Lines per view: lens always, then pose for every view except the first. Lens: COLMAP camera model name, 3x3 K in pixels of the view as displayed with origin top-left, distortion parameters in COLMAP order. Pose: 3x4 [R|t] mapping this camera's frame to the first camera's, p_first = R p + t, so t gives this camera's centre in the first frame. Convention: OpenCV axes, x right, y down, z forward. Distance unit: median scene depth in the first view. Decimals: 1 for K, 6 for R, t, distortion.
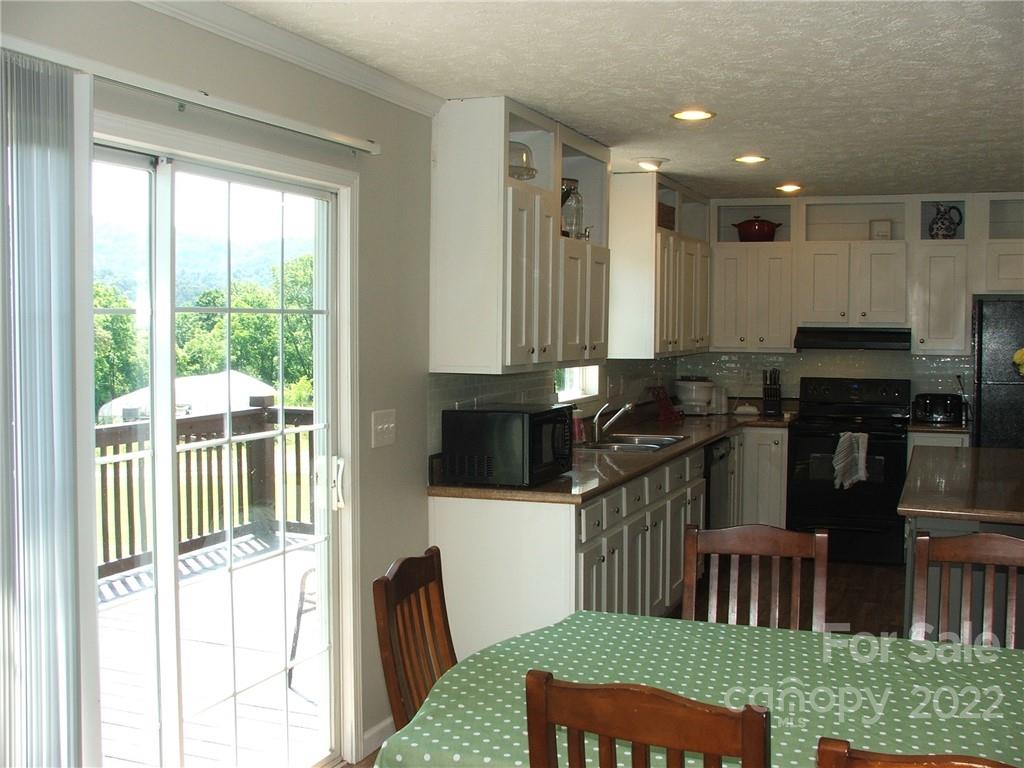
lens RADIAL K [[1134.3, 0, 504.9], [0, 1134.3, 382.1], [0, 0, 1]] dist [-0.141922, 0.000000]
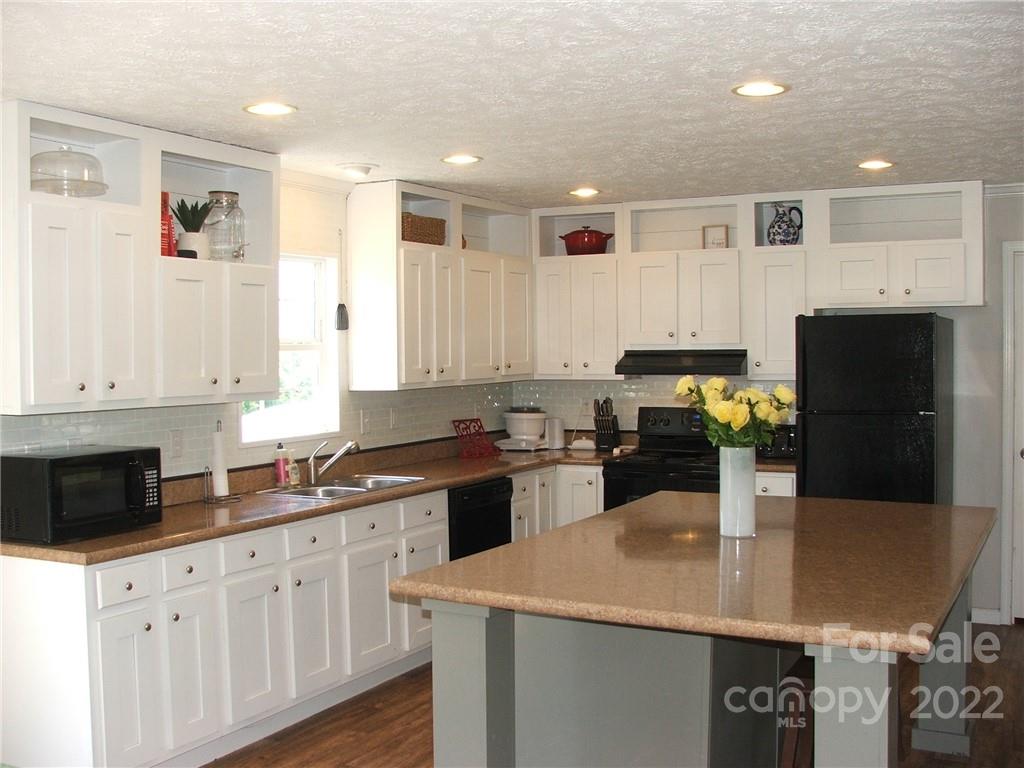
lens RADIAL K [[1134.3, 0, 517.0], [0, 1134.3, 386.5], [0, 0, 1]] dist [-0.141922, 0.000000]
pose [[0.994965, -0.011905, -0.099517, 0.269221], [0.010067, 0.999770, -0.018941, -0.004743], [0.099720, 0.017844, 0.994856, 0.109686]]
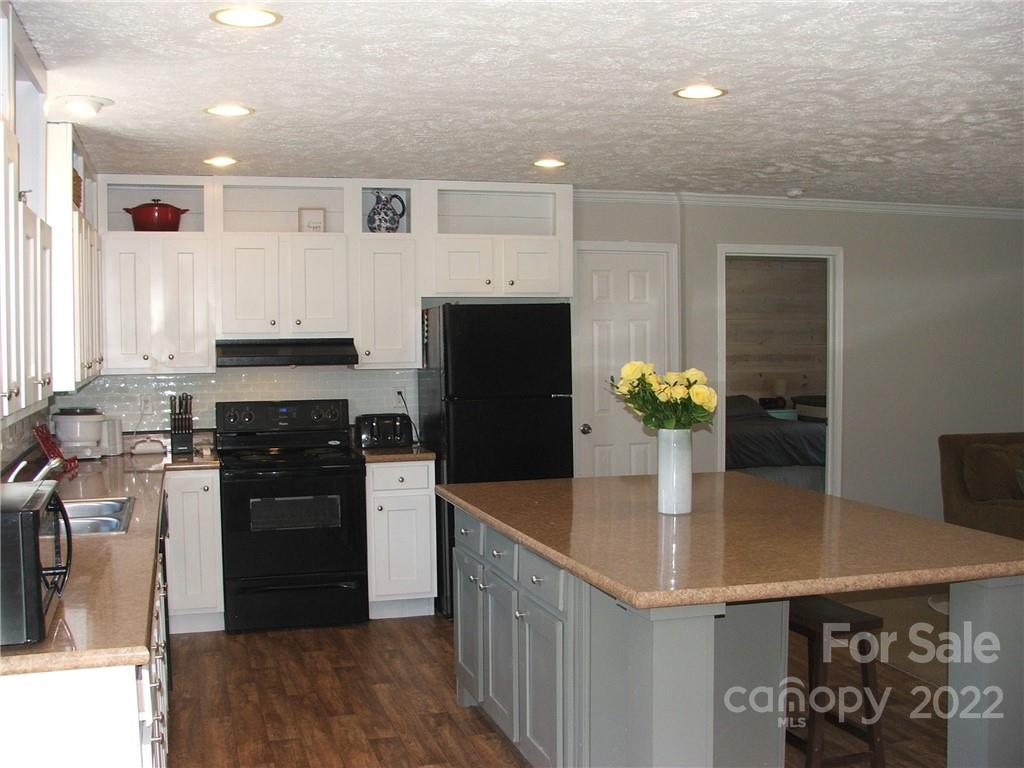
lens RADIAL K [[1134.3, 0, 512.3], [0, 1134.3, 384.3], [0, 0, 1]] dist [-0.141922, 0.000000]
pose [[0.774532, -0.041710, 0.631158, -0.080371], [0.046461, 0.998880, 0.008996, -0.015330], [-0.630826, 0.022357, 0.775602, 0.258680]]
